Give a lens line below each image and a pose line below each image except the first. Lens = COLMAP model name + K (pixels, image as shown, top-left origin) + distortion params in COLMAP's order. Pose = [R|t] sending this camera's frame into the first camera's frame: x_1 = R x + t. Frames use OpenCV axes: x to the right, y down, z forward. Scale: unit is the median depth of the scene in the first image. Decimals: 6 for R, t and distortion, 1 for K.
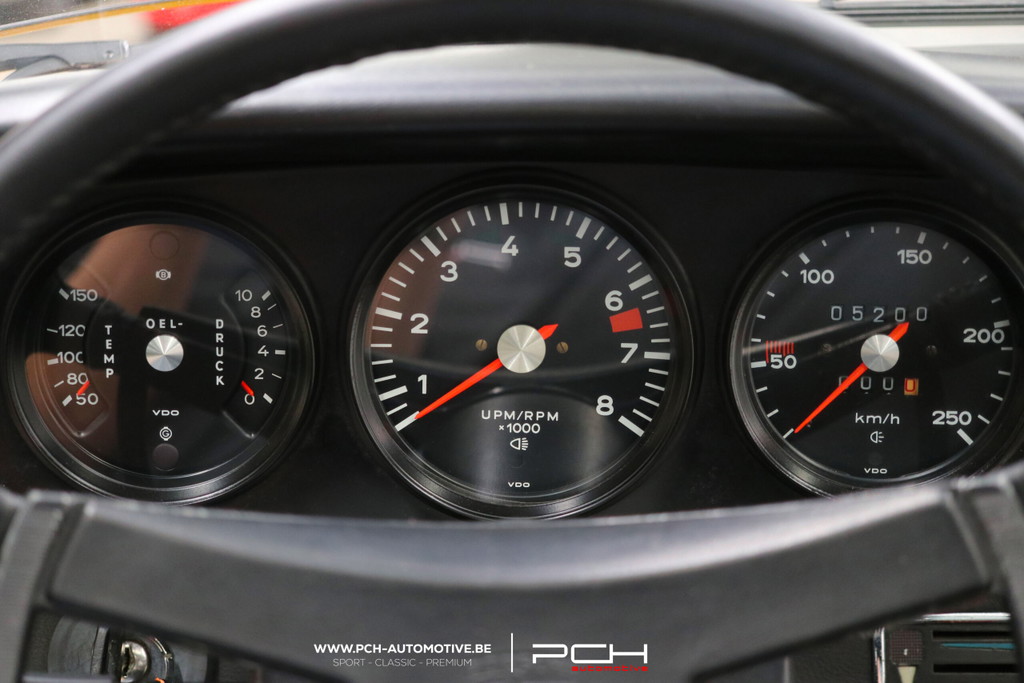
lens RADIAL K [[1599.5, 0, 512.0], [0, 1599.5, 341.5], [0, 0, 1]] dist [-0.106654, 0.048268]
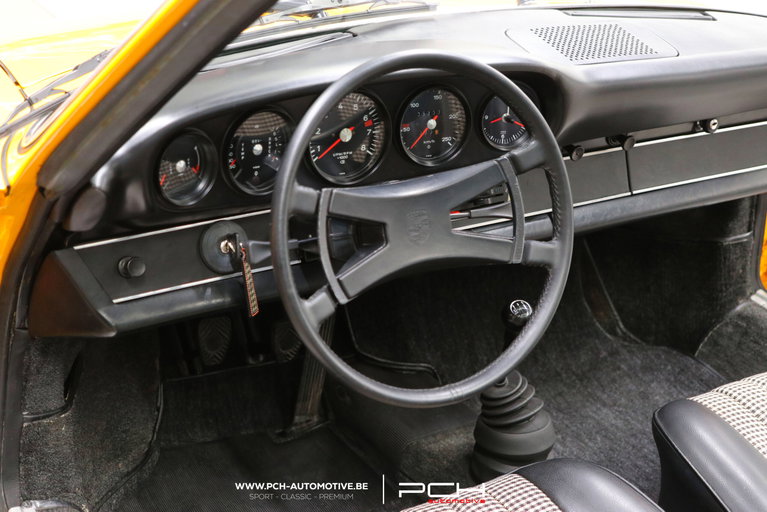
lens RADIAL K [[1198.1, 0, 383.5], [0, 1198.1, 256.0], [0, 0, 1]] dist [-0.106654, 0.048268]
pose [[0.816770, -0.179822, 0.548225, -1.438678], [0.081371, 0.976595, 0.199101, -0.256153], [-0.571197, -0.118010, 0.812286, -1.232154]]
